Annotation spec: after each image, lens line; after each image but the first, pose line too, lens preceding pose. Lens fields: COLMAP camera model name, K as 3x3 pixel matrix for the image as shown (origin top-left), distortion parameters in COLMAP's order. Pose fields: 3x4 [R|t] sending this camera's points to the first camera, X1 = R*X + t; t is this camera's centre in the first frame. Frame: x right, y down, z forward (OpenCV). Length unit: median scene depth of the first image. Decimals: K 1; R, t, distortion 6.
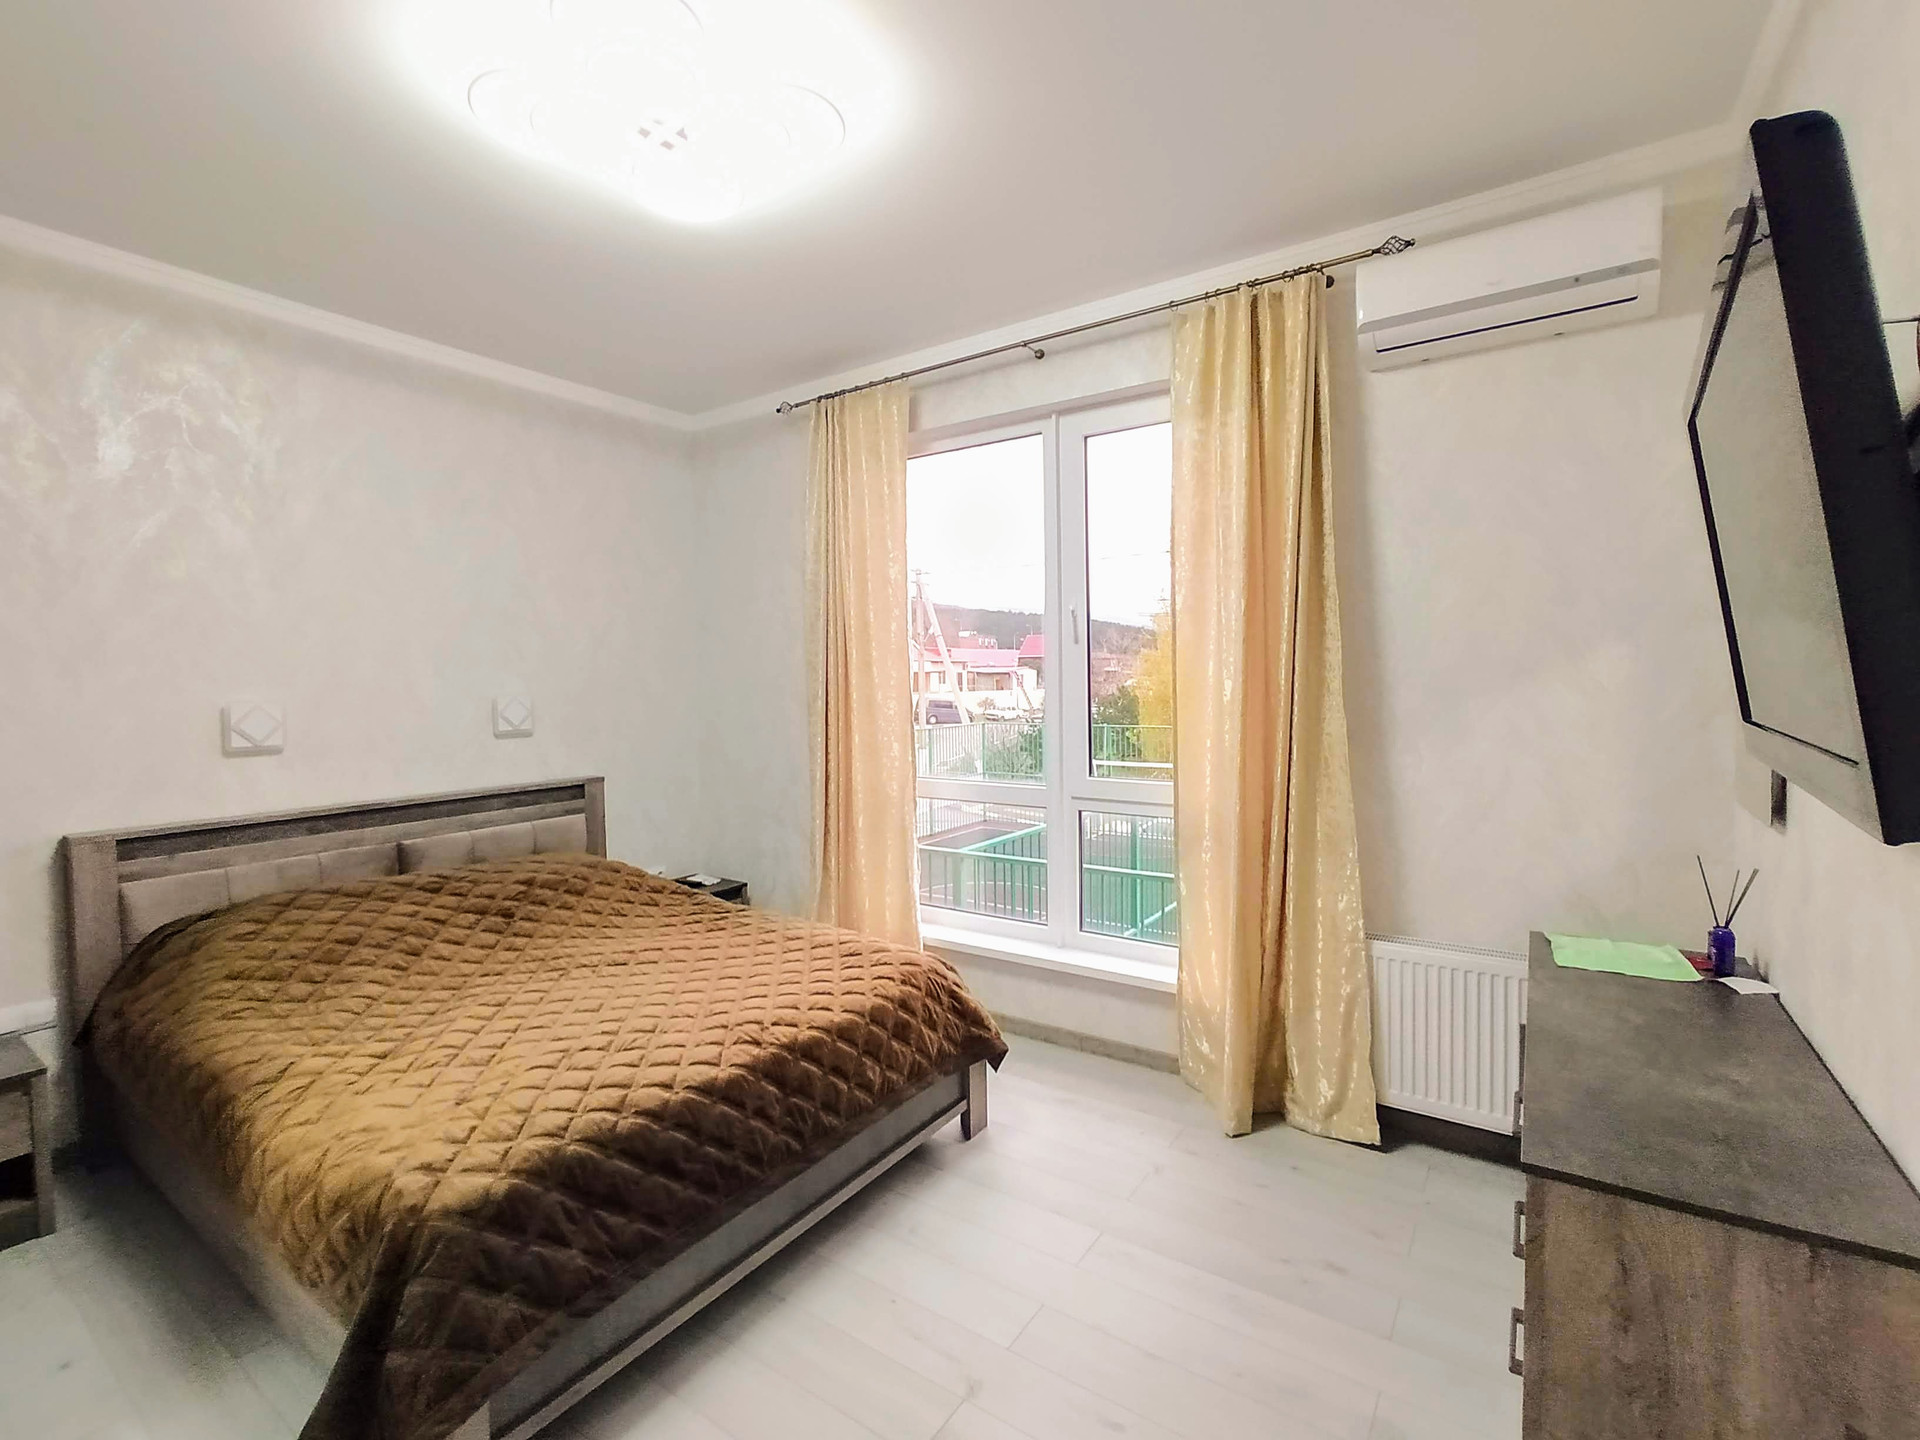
lens RADIAL K [[861.8, 0, 961.0], [0, 861.8, 708.0], [0, 0, 1]] dist [-0.014866, -0.000184]
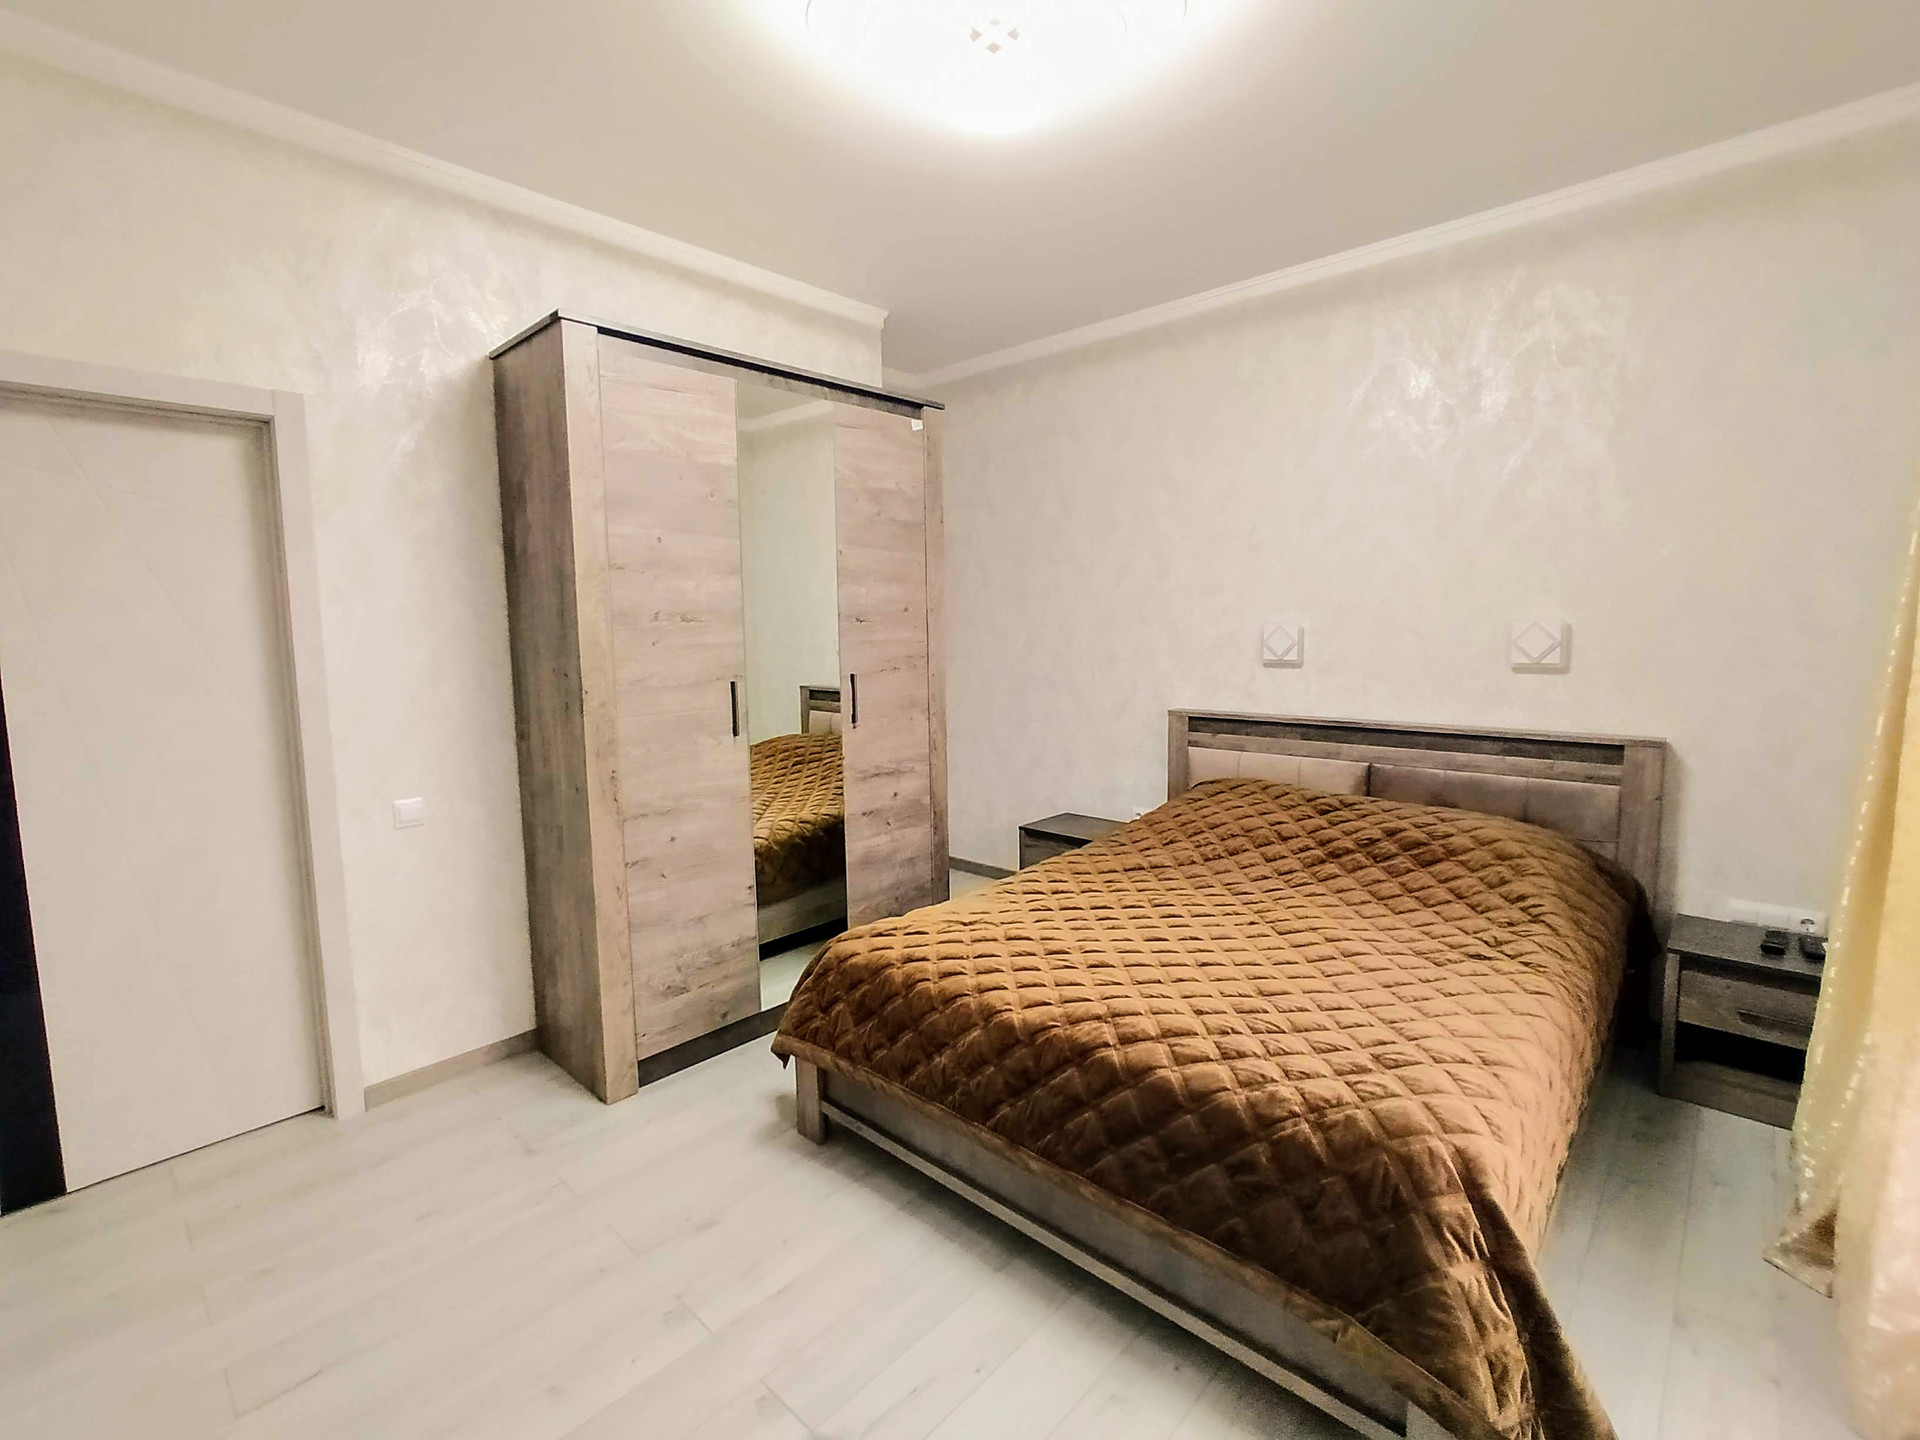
lens RADIAL K [[861.8, 0, 961.0], [0, 861.8, 708.0], [0, 0, 1]] dist [-0.014866, -0.000184]
pose [[-0.170788, 0.116624, -0.978382, 0.407587], [-0.009436, 0.992731, 0.119981, -0.026004], [0.985263, 0.029723, -0.168446, 0.682469]]
